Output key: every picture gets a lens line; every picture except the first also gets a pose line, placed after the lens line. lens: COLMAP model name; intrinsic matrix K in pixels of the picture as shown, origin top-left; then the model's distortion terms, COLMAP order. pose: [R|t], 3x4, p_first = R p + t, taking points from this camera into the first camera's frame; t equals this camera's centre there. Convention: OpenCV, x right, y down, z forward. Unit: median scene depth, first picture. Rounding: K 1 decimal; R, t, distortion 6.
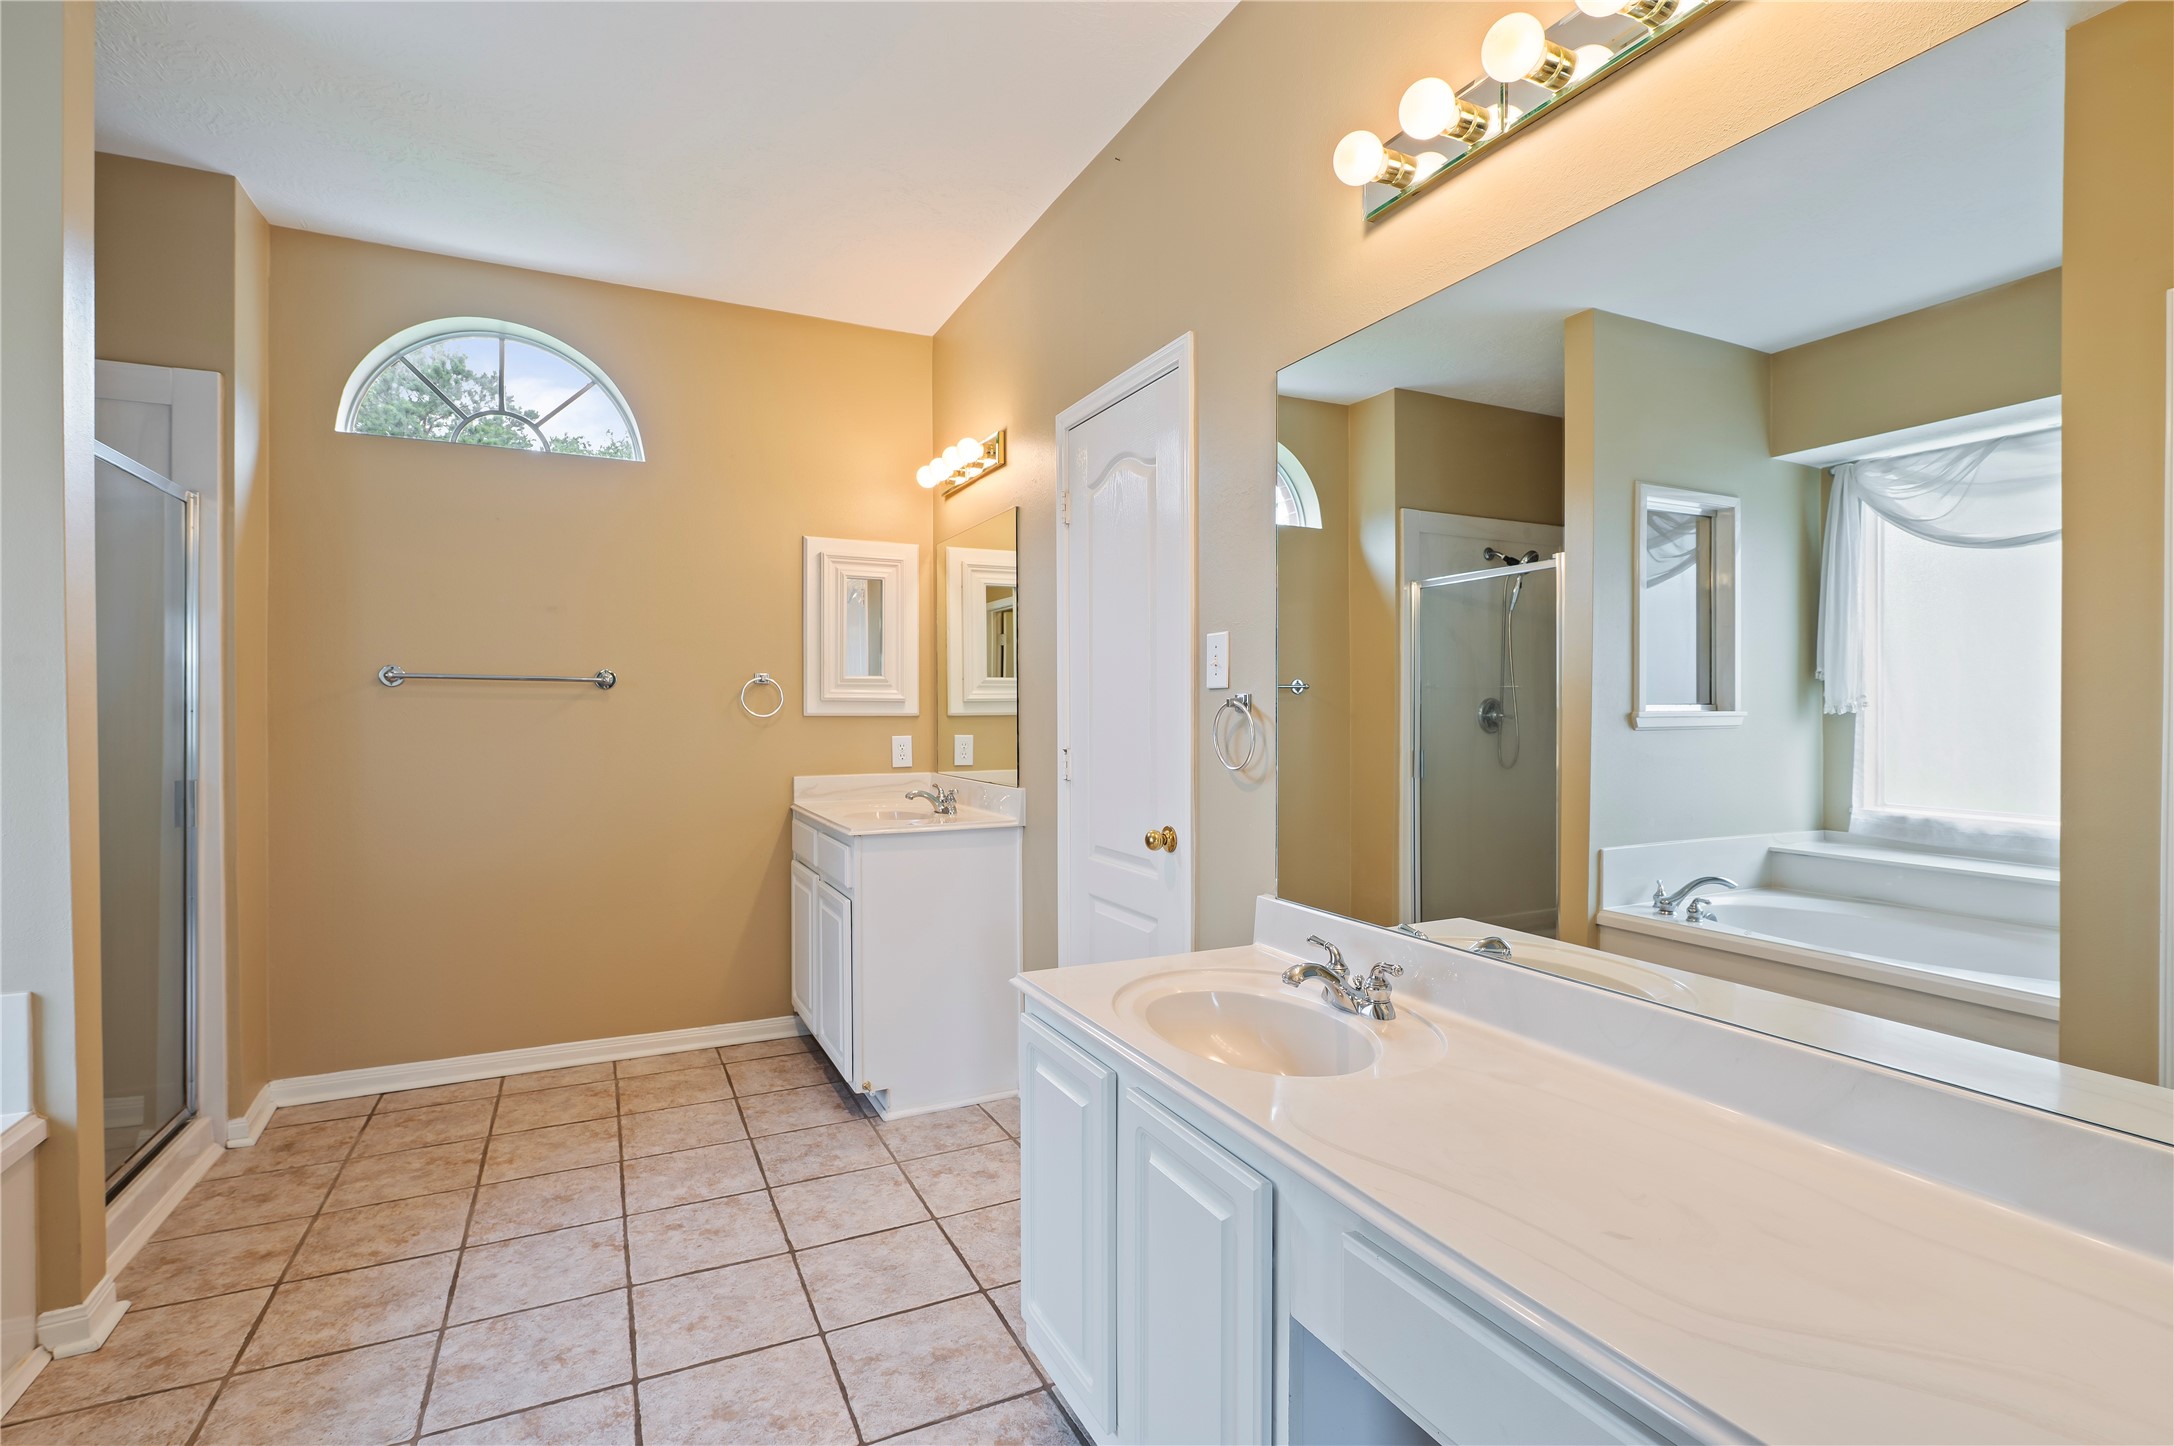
lens RADIAL K [[984.6, 0, 1090.9], [0, 984.6, 713.9], [0, 0, 1]] dist [-0.000835, -0.001101]
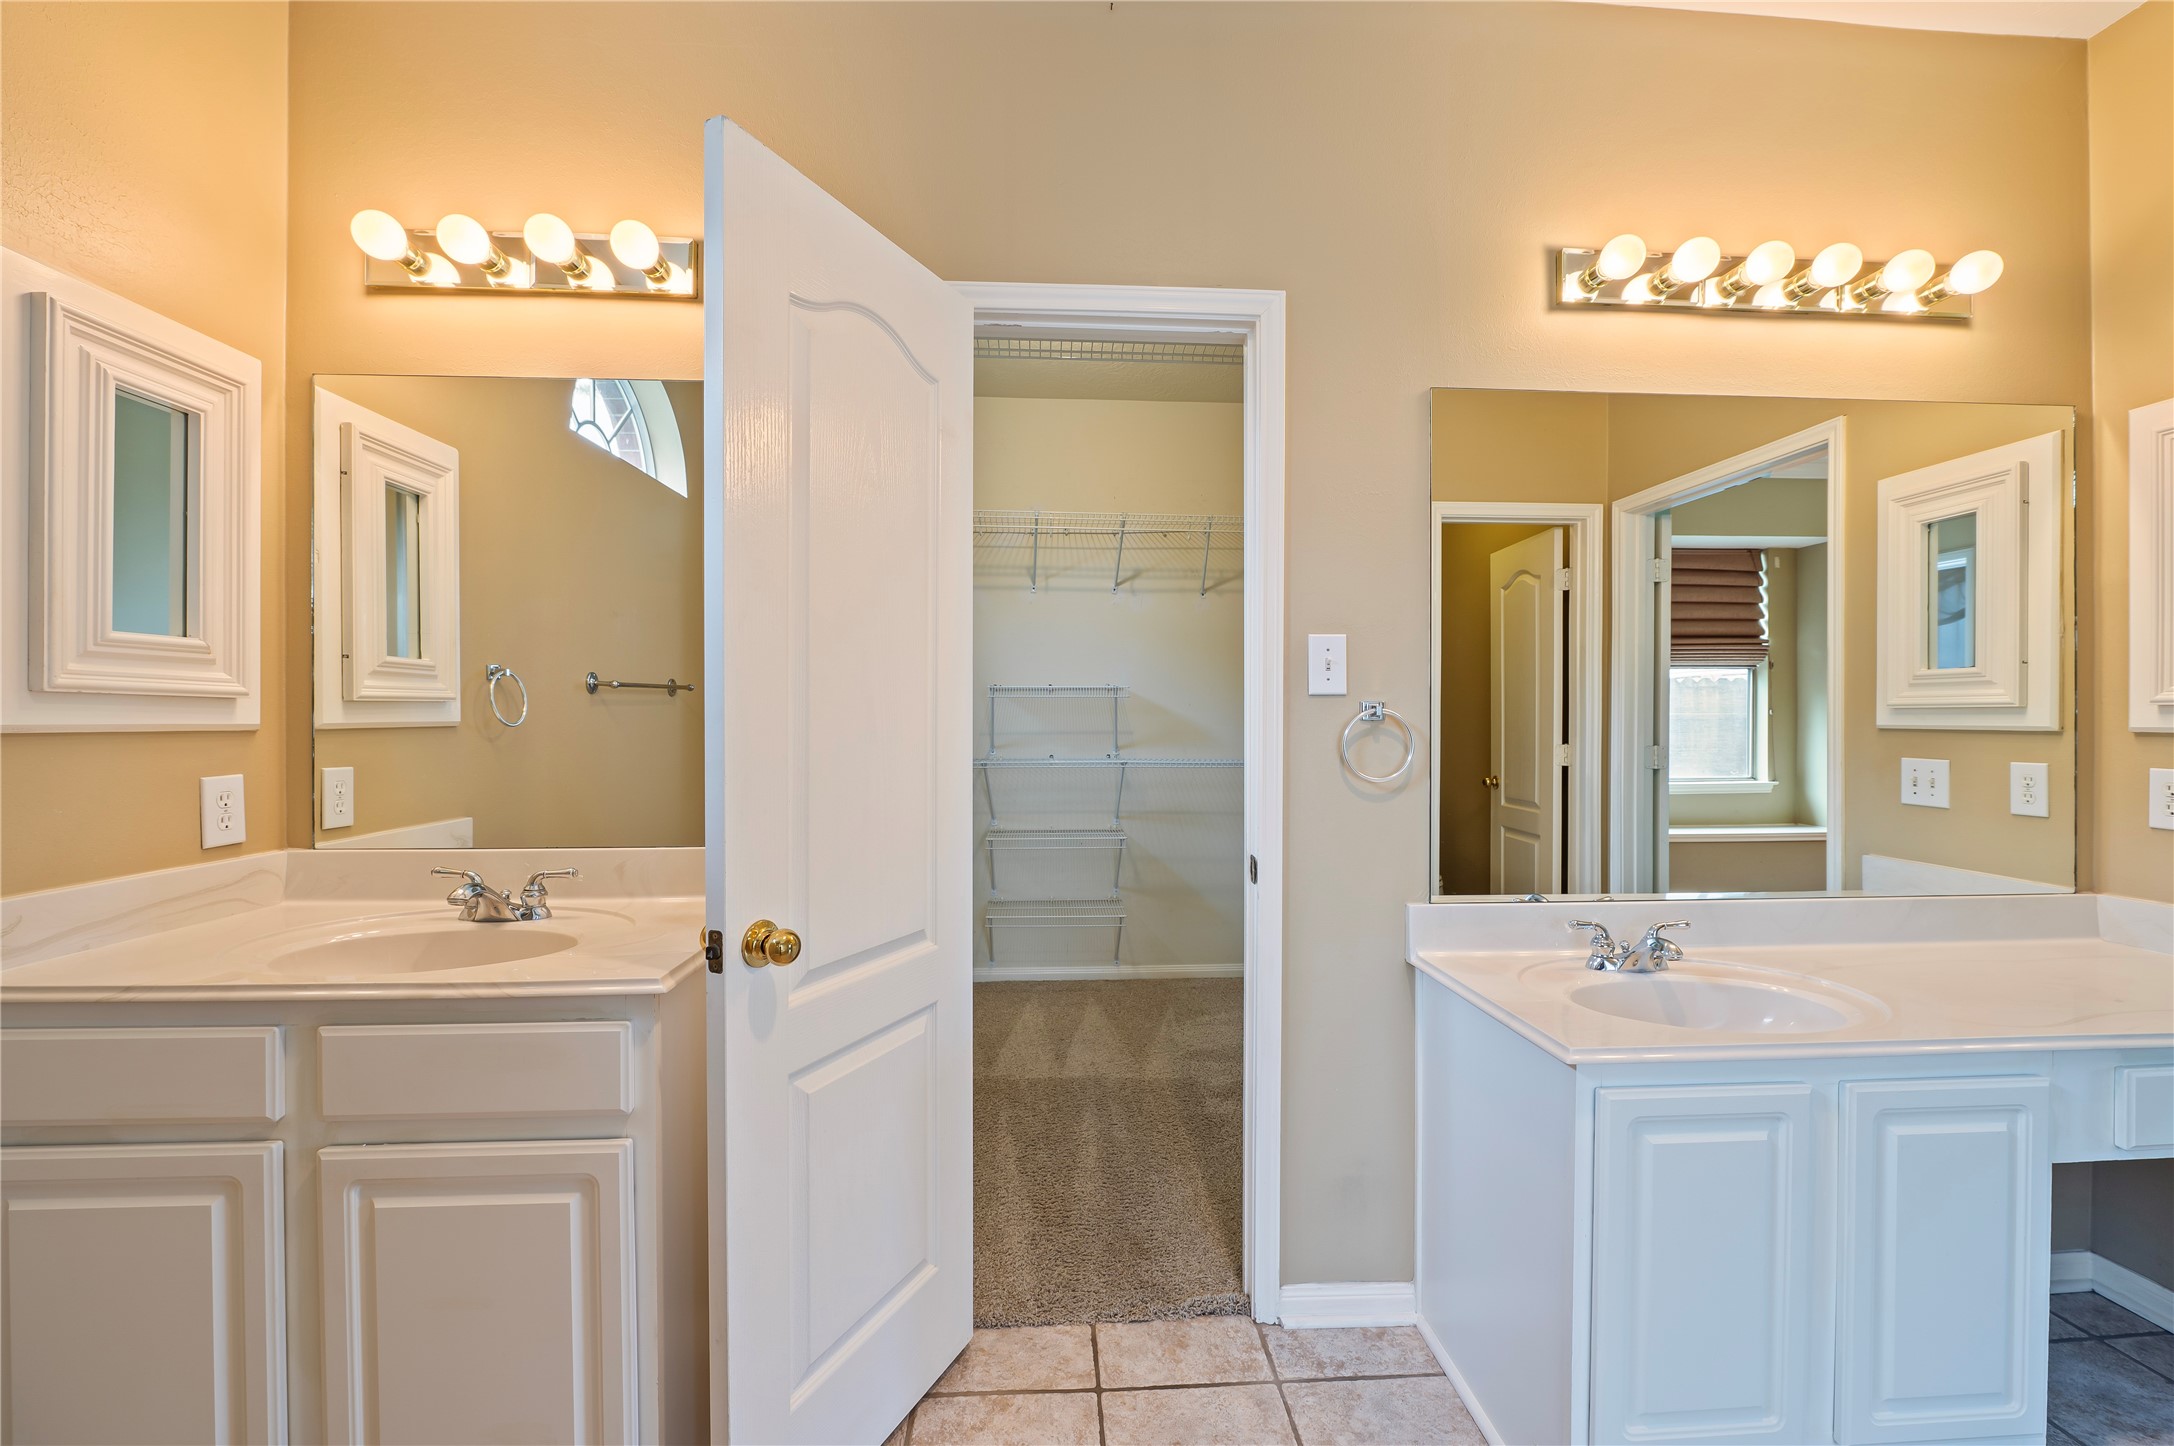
lens RADIAL K [[909.5, 0, 1083.7], [0, 909.5, 712.1], [0, 0, 1]] dist [-0.006611, 0.001056]
pose [[0.401496, 0.003690, 0.915854, -0.424217], [0.003559, 0.999978, -0.005589, -0.002825], [-0.915854, 0.005503, 0.401474, 0.494424]]
